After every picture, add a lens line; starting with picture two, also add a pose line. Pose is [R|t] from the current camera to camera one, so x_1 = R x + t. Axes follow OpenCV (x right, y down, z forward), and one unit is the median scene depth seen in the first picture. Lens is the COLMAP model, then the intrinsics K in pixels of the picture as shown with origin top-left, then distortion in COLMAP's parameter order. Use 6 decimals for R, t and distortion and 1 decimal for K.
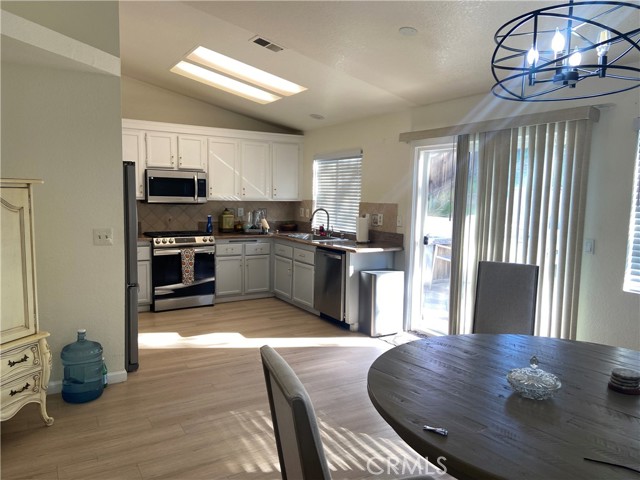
lens RADIAL K [[479.4, 0, 317.5], [0, 479.4, 240.0], [0, 0, 1]] dist [0.108535, -0.134936]
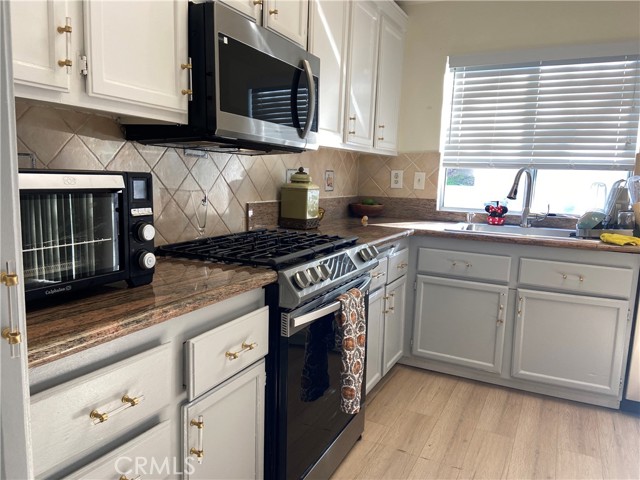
lens RADIAL K [[480.9, 0, 317.4], [0, 480.9, 245.2], [0, 0, 1]] dist [0.142062, -0.178736]
pose [[0.842478, -0.072527, 0.533826, -0.421960], [0.038070, 0.996434, 0.075297, -0.034416], [-0.537384, -0.043113, 0.842235, 0.705156]]
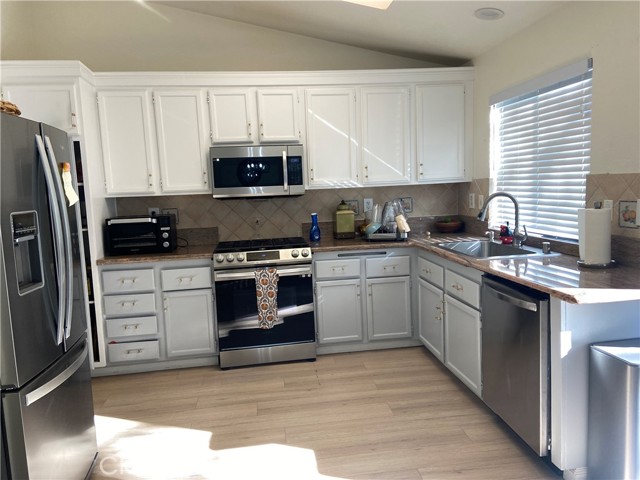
lens RADIAL K [[479.4, 0, 317.5], [0, 479.4, 240.0], [0, 0, 1]] dist [0.108535, -0.134936]
pose [[0.914075, -0.011558, -0.405380, 0.038677], [0.021527, 0.999567, 0.020040, -0.029242], [0.404973, -0.027045, 0.913929, 0.437134]]
